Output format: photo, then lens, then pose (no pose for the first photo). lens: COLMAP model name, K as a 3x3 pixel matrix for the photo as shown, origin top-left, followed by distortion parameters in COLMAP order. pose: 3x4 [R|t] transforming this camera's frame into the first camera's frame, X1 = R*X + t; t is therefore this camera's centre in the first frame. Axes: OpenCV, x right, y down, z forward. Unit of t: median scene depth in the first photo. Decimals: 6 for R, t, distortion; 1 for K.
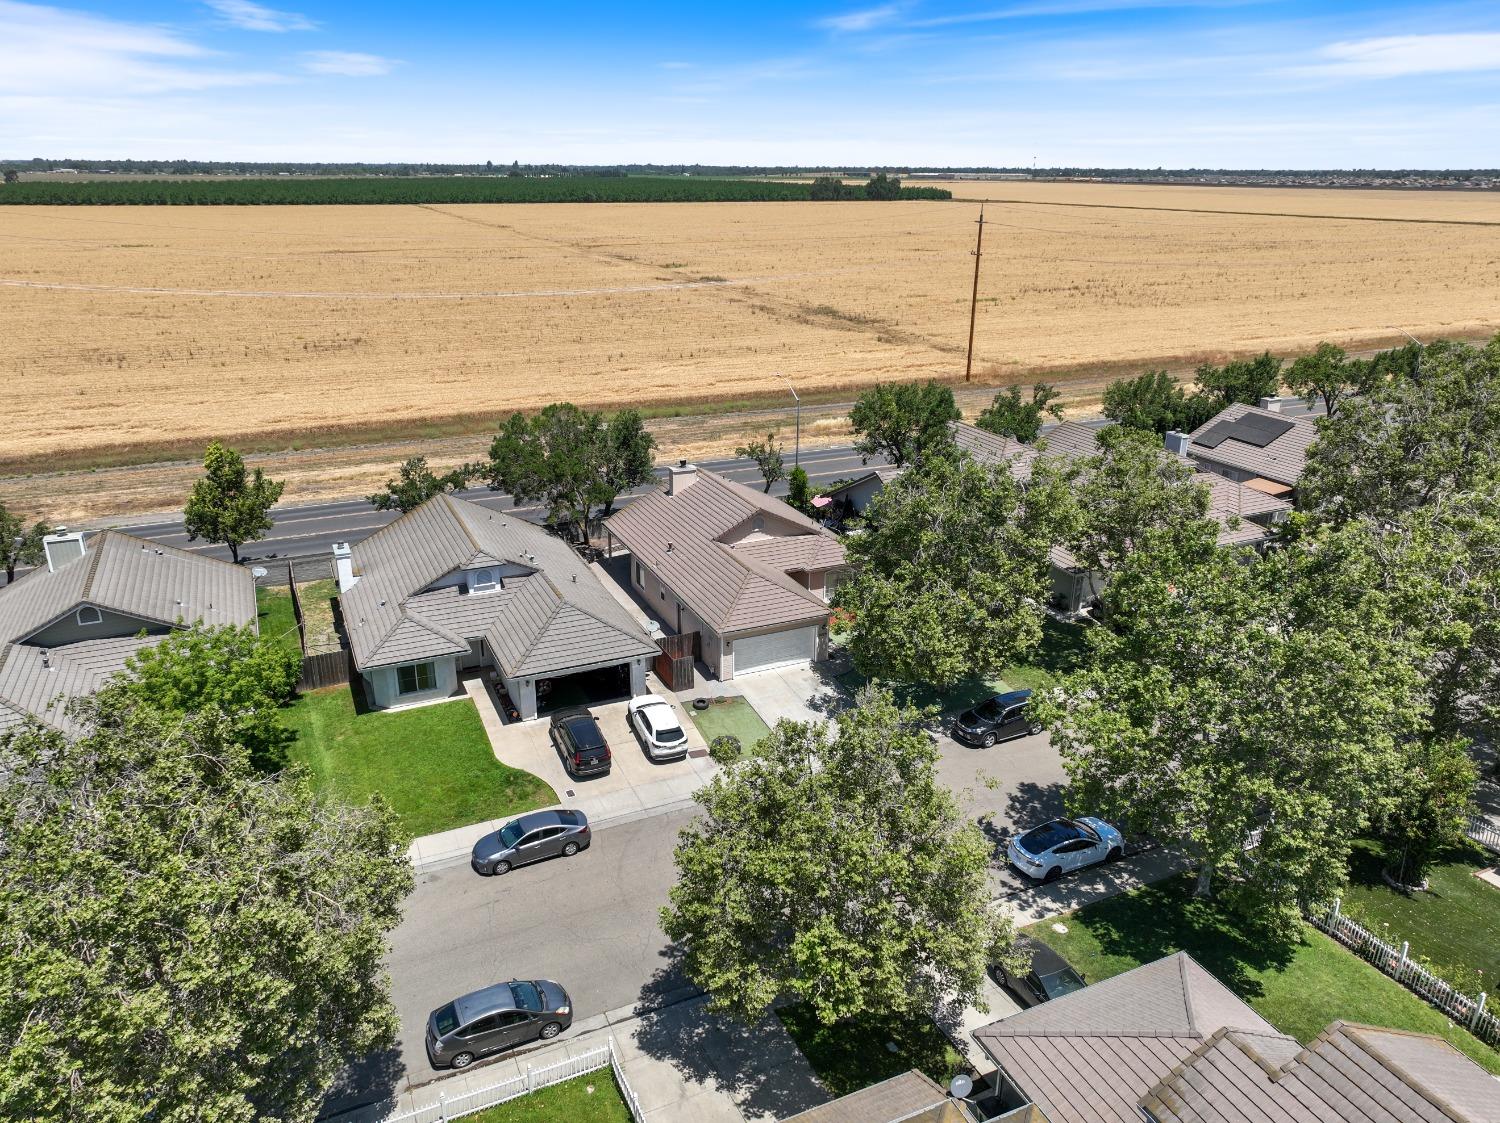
lens RADIAL K [[1053.8, 0, 750.0], [0, 1053.8, 561.5], [0, 0, 1]] dist [-0.001381, 0.018958]
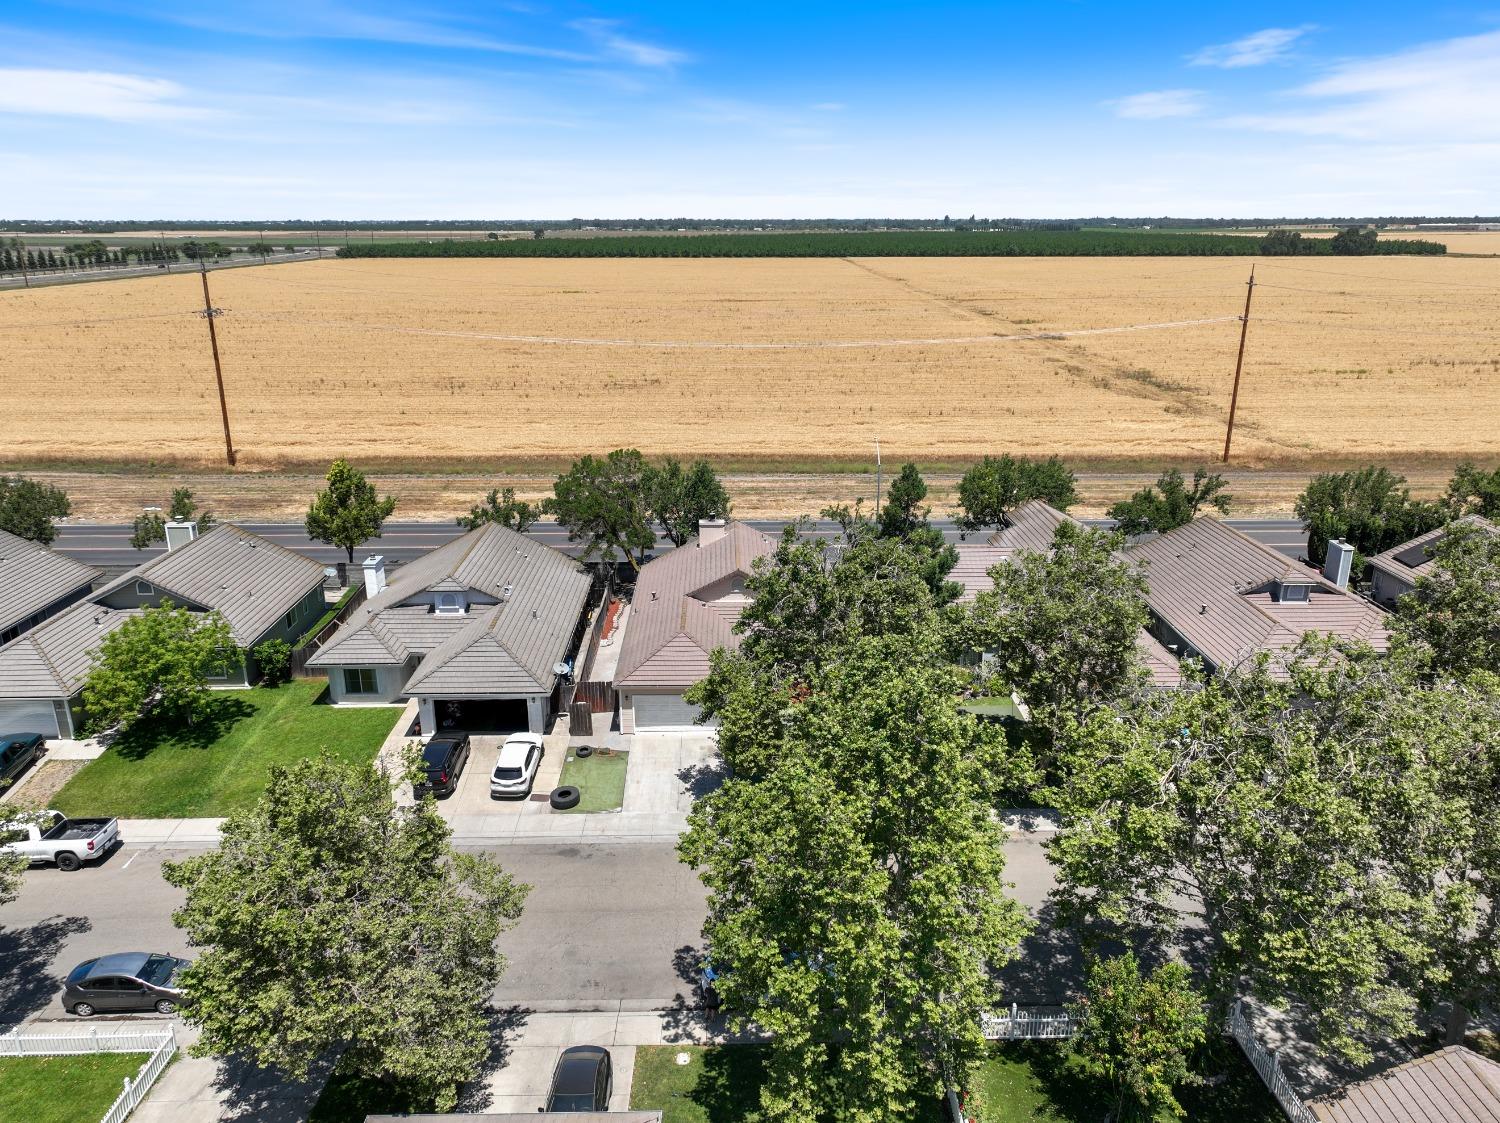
lens RADIAL K [[1053.8, 0, 750.0], [0, 1053.8, 561.5], [0, 0, 1]] dist [-0.001381, 0.018958]
pose [[0.916913, 0.116507, -0.381703, 0.424209], [-0.133826, 0.990822, -0.019044, -0.043788], [0.375981, 0.068543, 0.924089, 0.101789]]
